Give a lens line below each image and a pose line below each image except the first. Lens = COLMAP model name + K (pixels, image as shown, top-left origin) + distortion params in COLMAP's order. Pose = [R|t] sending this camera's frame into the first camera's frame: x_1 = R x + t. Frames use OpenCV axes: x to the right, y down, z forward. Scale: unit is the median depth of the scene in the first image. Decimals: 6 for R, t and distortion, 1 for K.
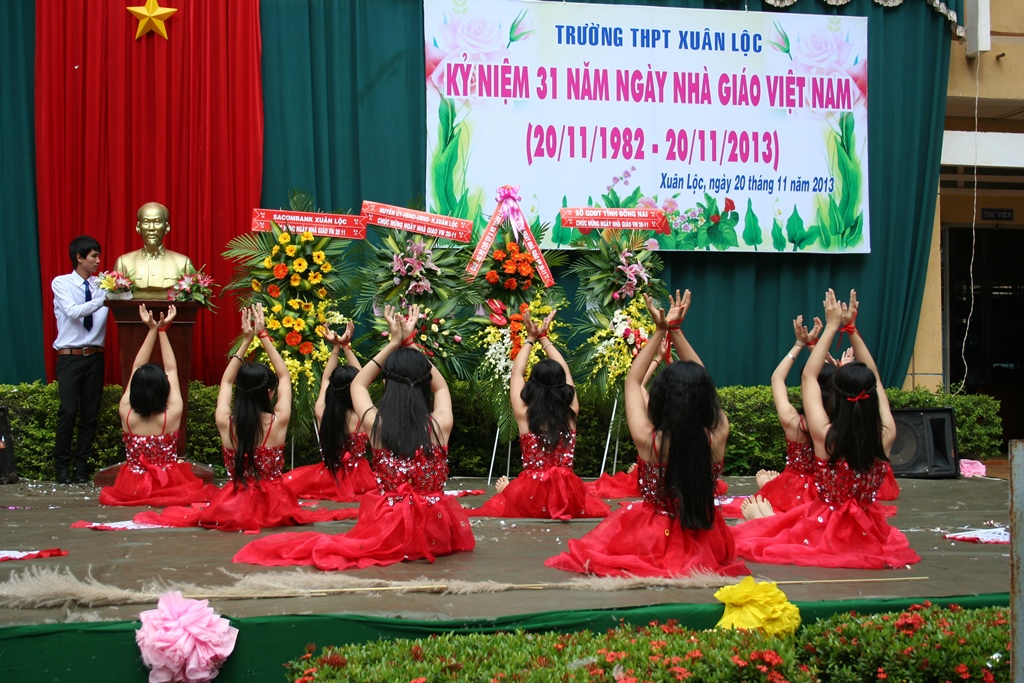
lens RADIAL K [[1436.1, 0, 504.3], [0, 1436.1, 342.7], [0, 0, 1]] dist [-0.020618, 0.000000]
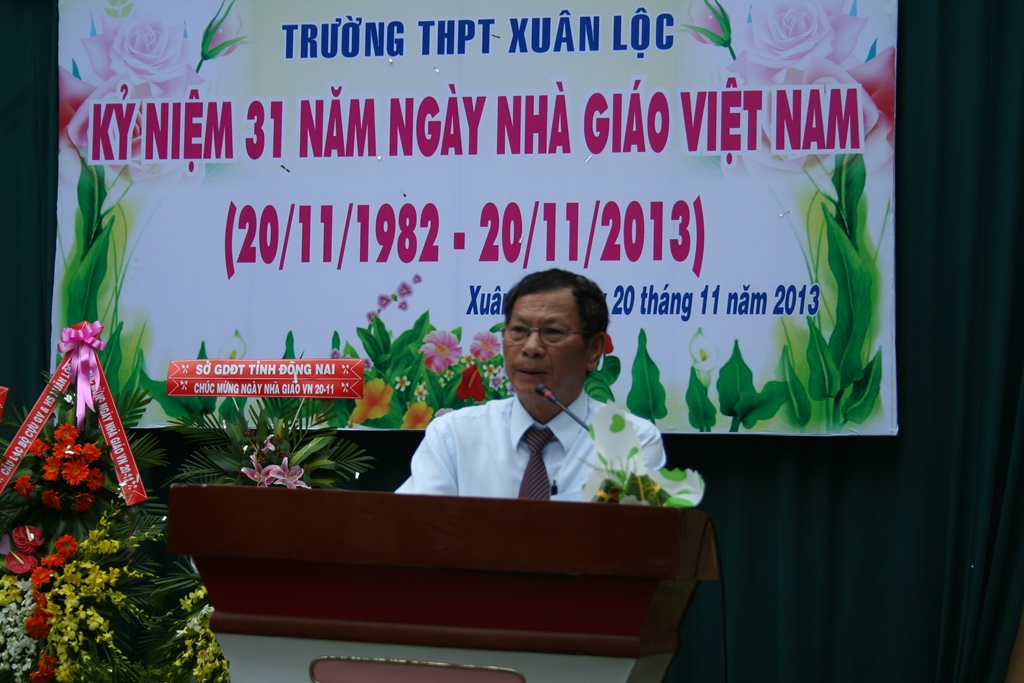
lens RADIAL K [[2503.3, 0, 493.5], [0, 2503.3, 348.1], [0, 0, 1]] dist [0.092912, 0.000000]
pose [[0.908411, -0.008383, -0.417995, 0.516859], [-0.018842, 0.997962, -0.060965, -0.039165], [0.417654, 0.063257, 0.906401, 0.163117]]
